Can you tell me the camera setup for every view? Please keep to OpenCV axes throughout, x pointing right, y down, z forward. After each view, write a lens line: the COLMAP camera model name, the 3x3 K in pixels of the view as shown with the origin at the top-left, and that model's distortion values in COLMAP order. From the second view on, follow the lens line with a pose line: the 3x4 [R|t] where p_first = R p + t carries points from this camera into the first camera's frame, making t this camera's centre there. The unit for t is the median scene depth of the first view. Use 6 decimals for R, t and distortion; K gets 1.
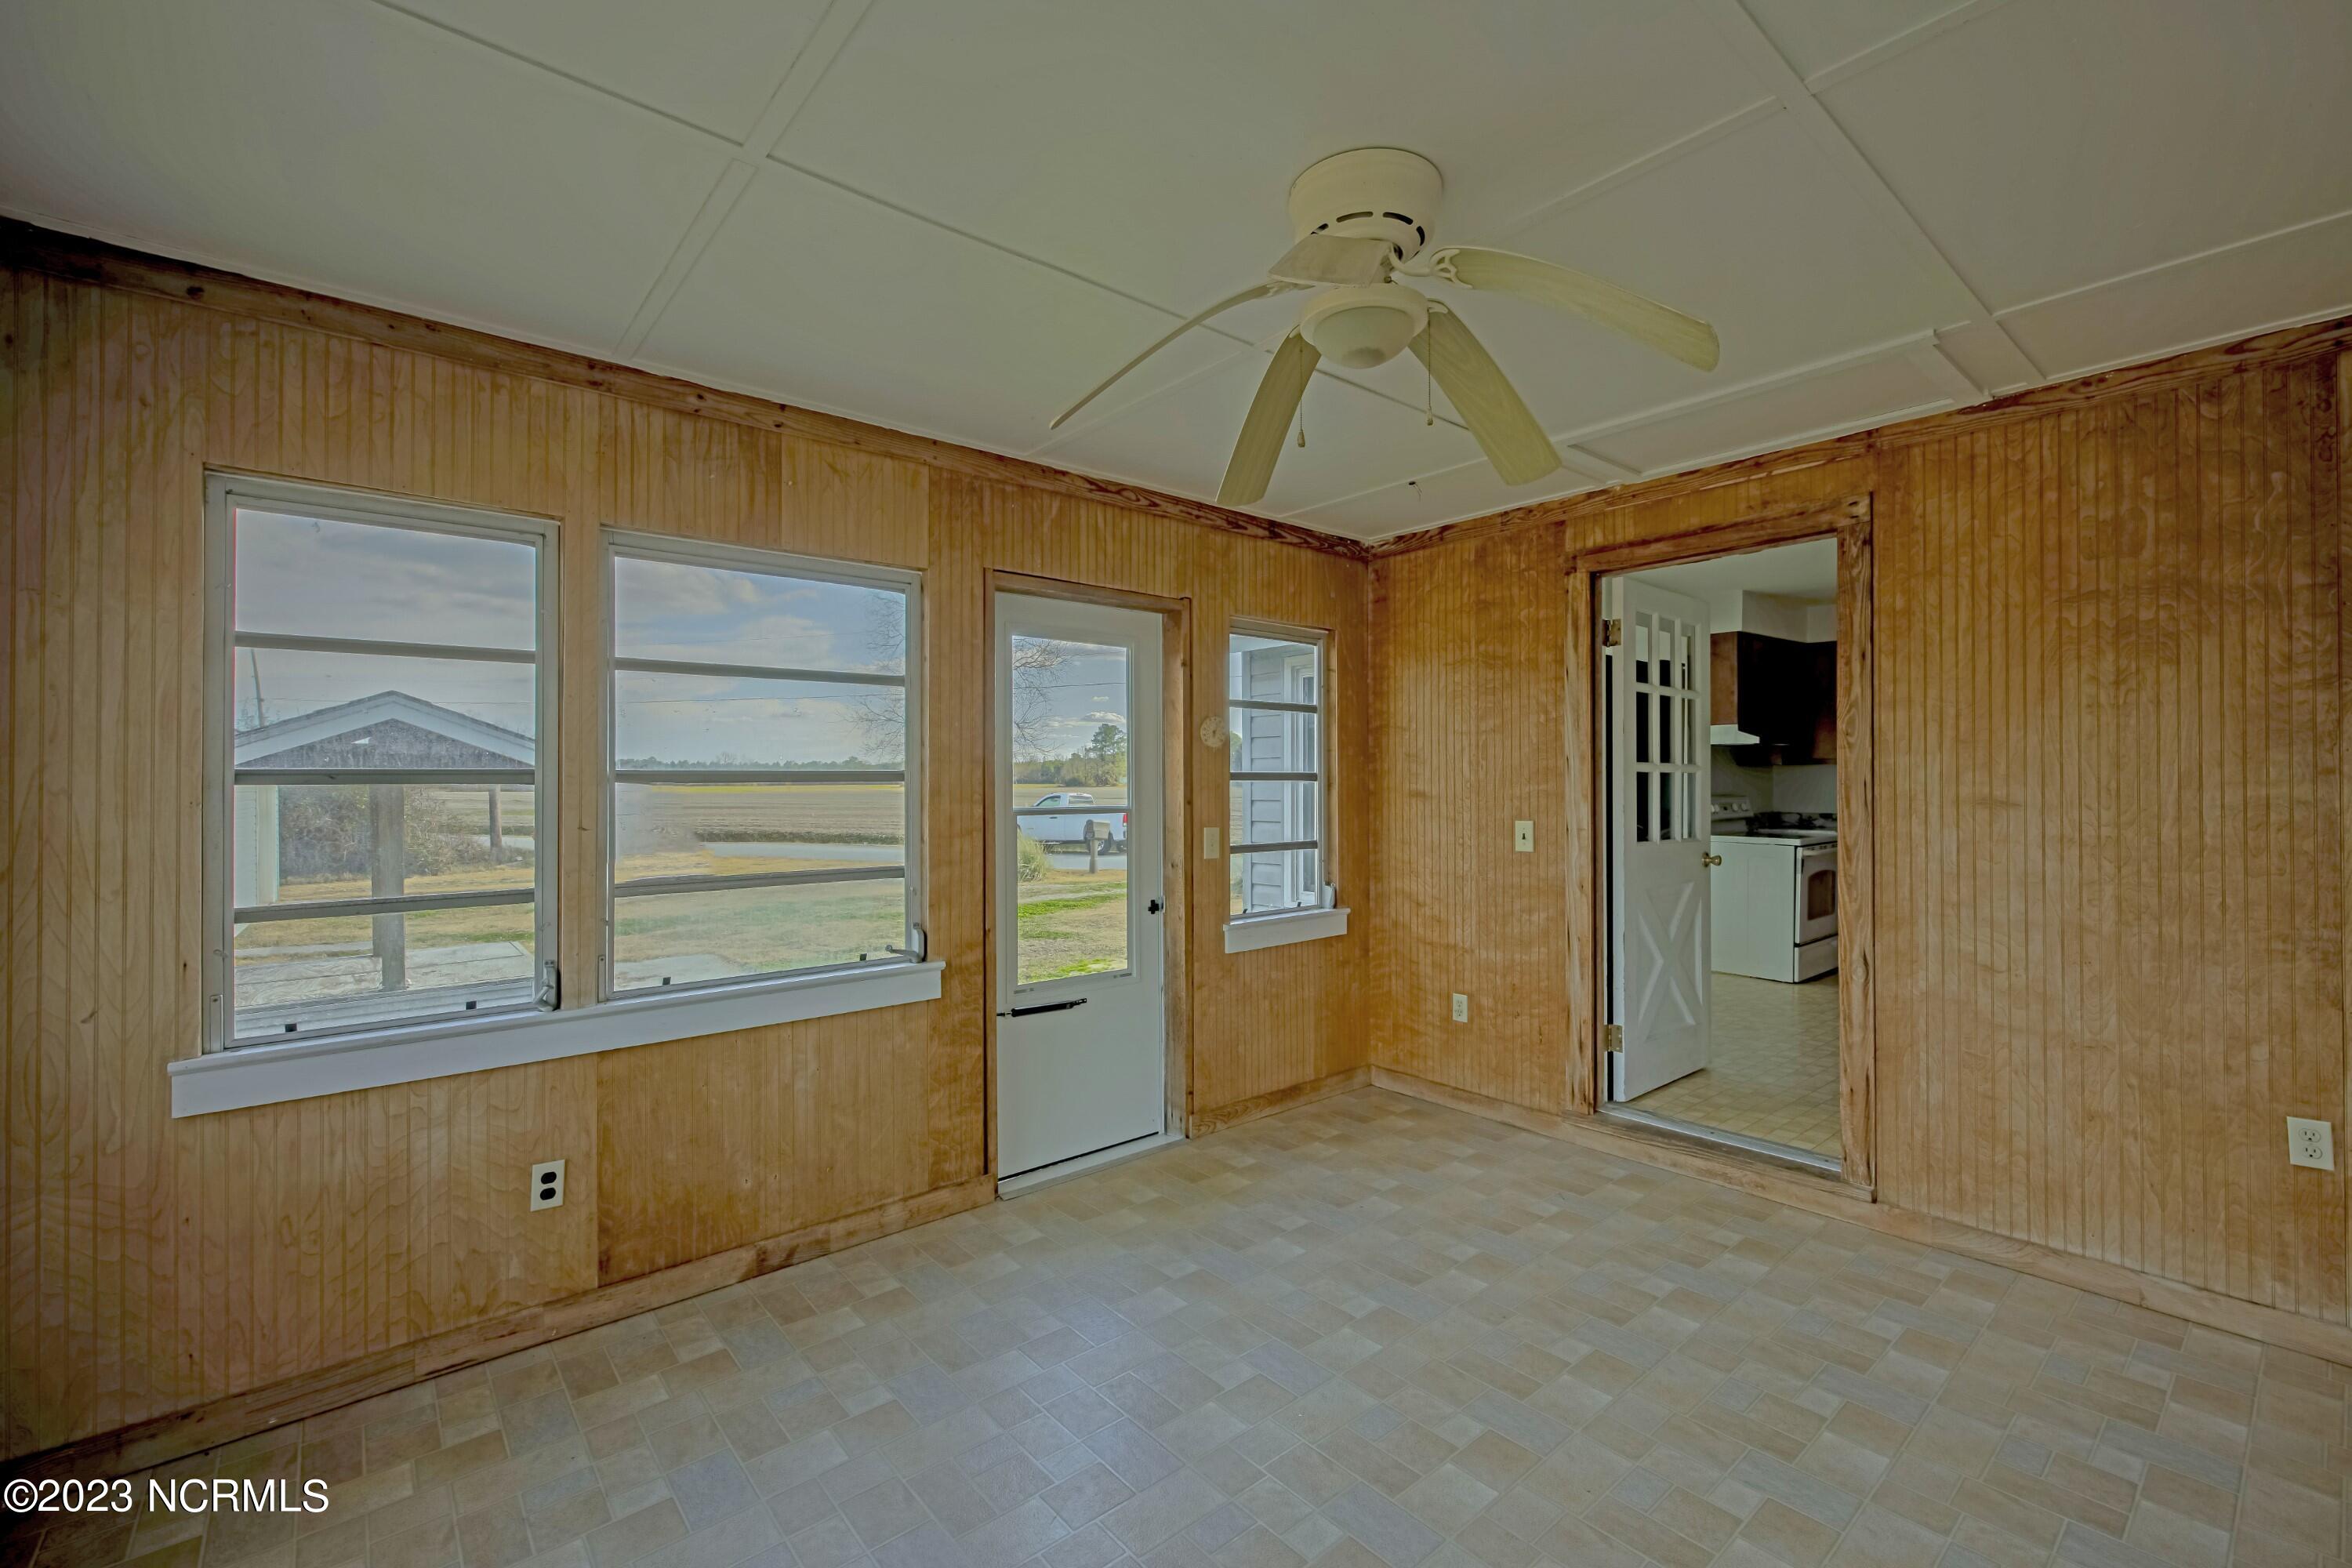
lens RADIAL K [[1005.1, 0, 1180.5], [0, 1005.1, 778.5], [0, 0, 1]] dist [0.001603, 0.000181]
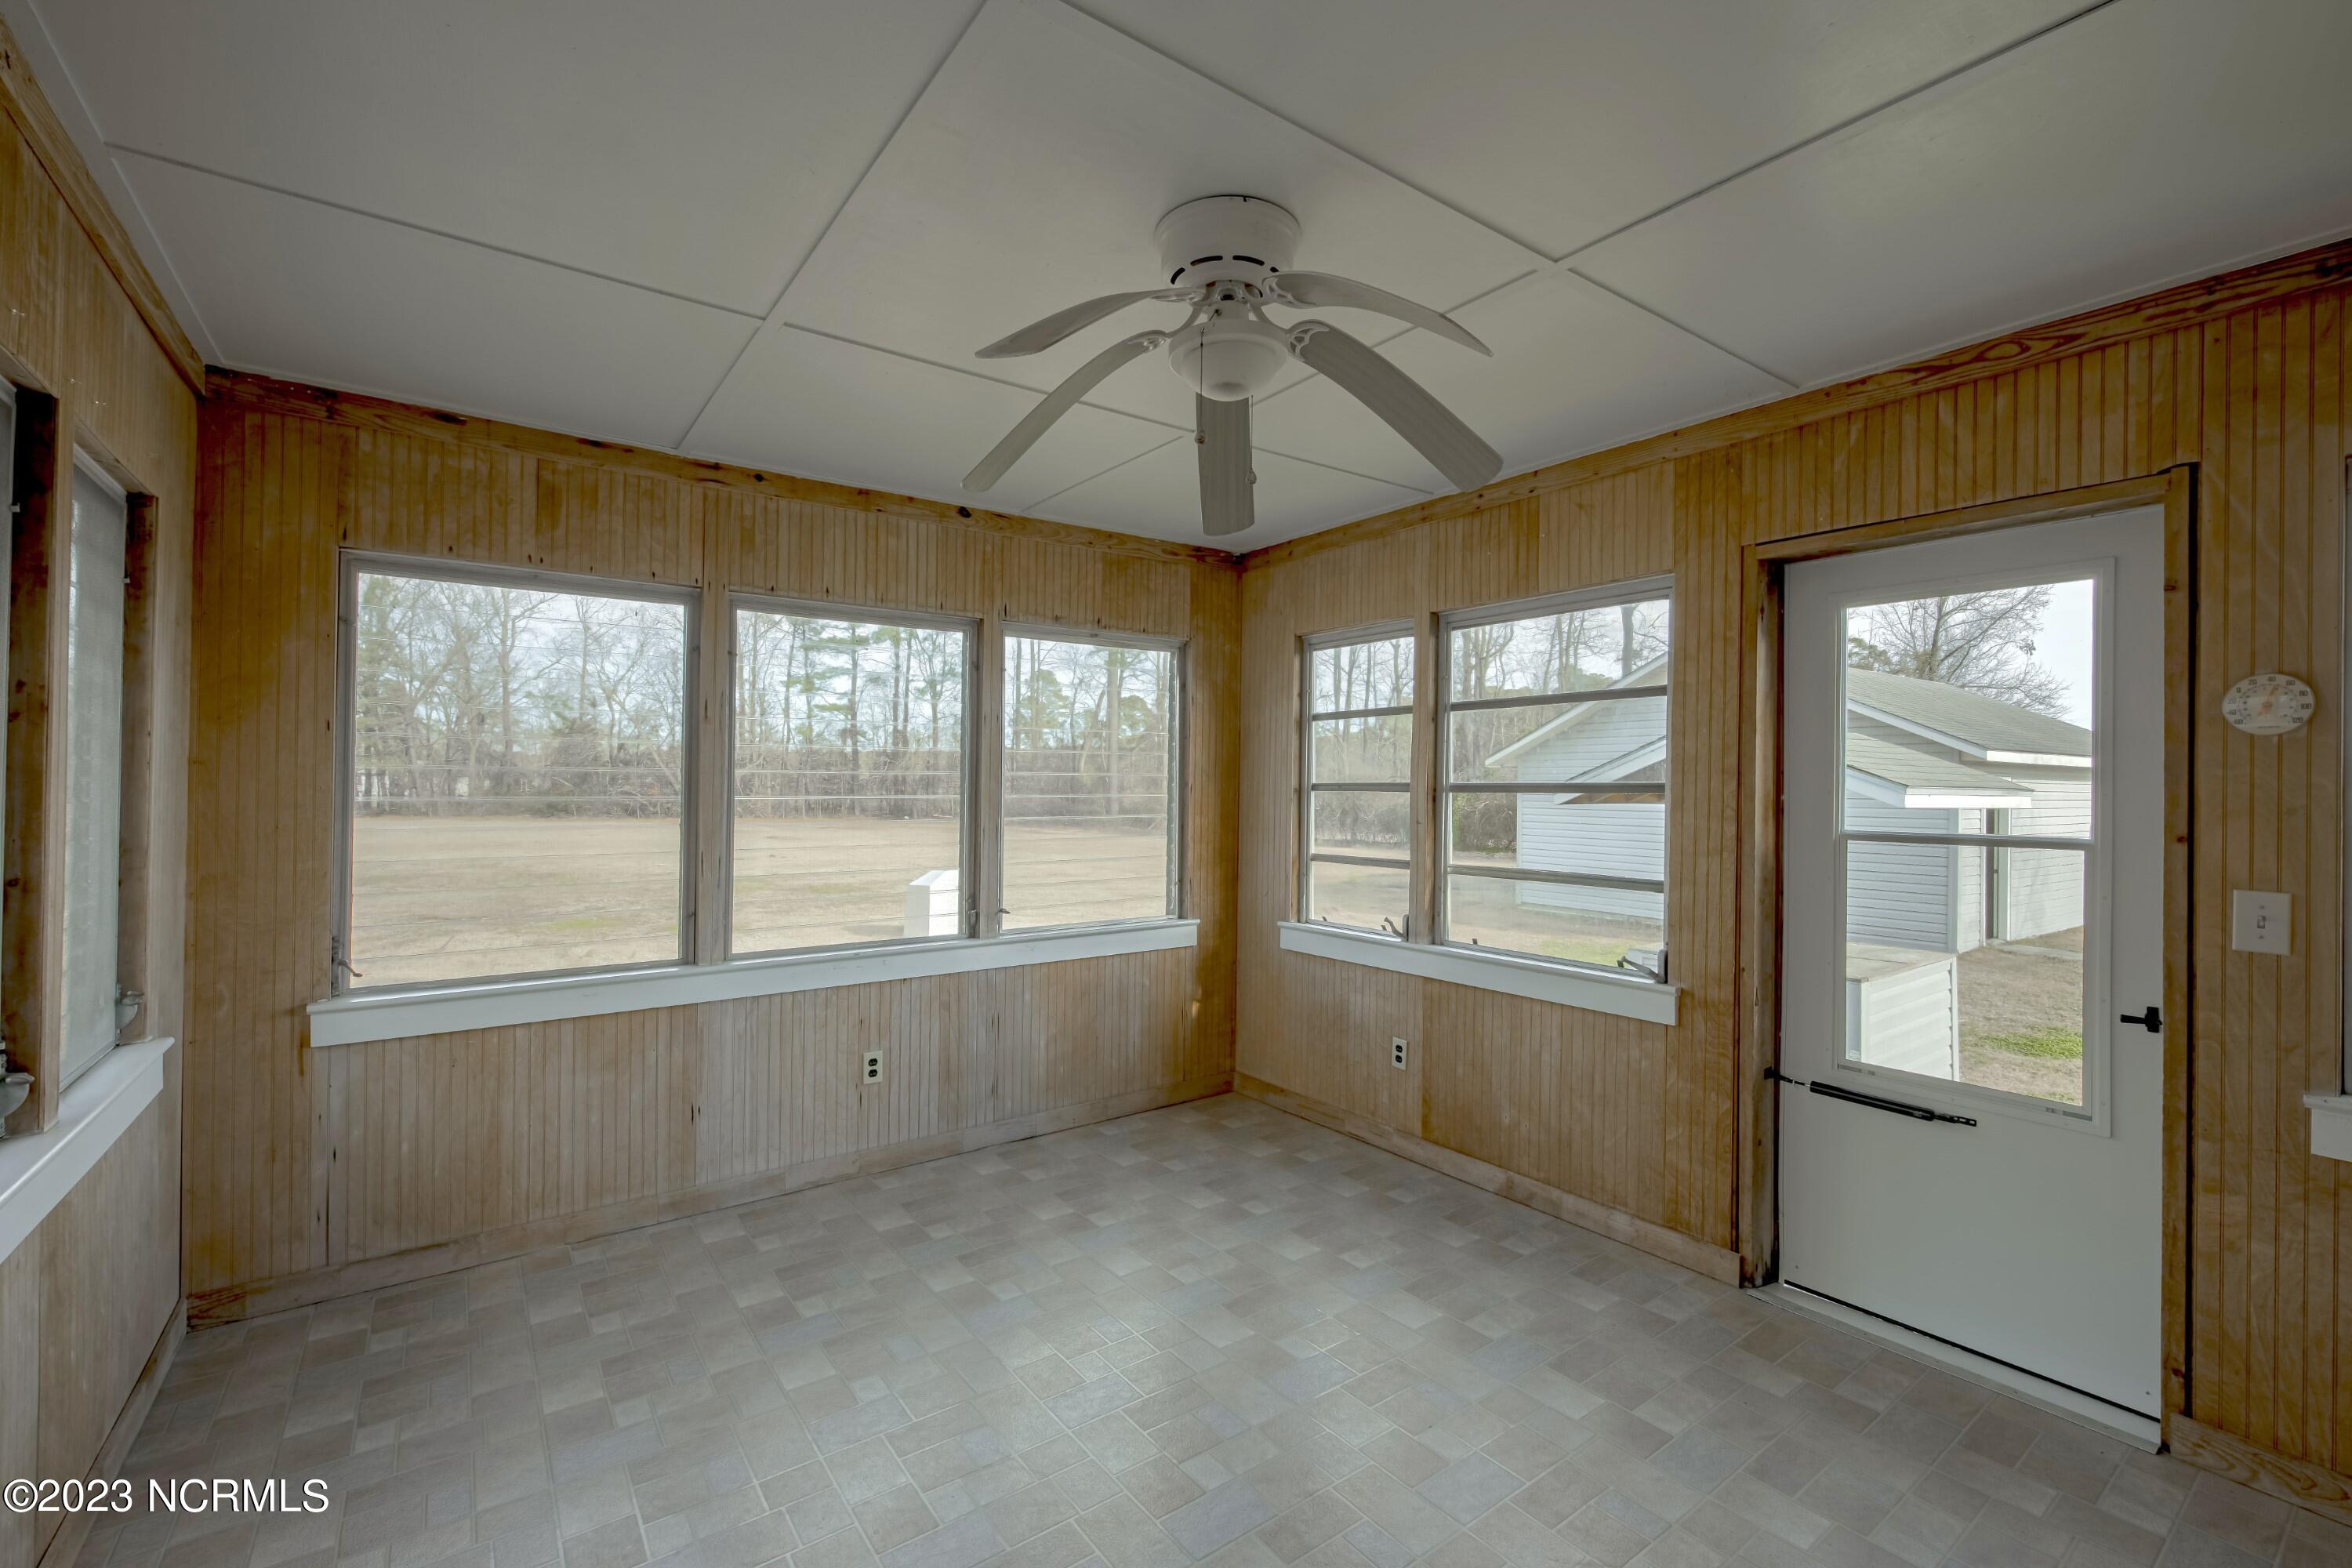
lens RADIAL K [[1000.6, 0, 1181.7], [0, 1000.6, 775.6], [0, 0, 1]] dist [0.001480, 0.000106]
pose [[-0.069951, -0.005914, -0.997533, 0.757380], [-0.002342, 0.999981, -0.005764, -0.008231], [0.997548, 0.001933, -0.069963, 0.637243]]
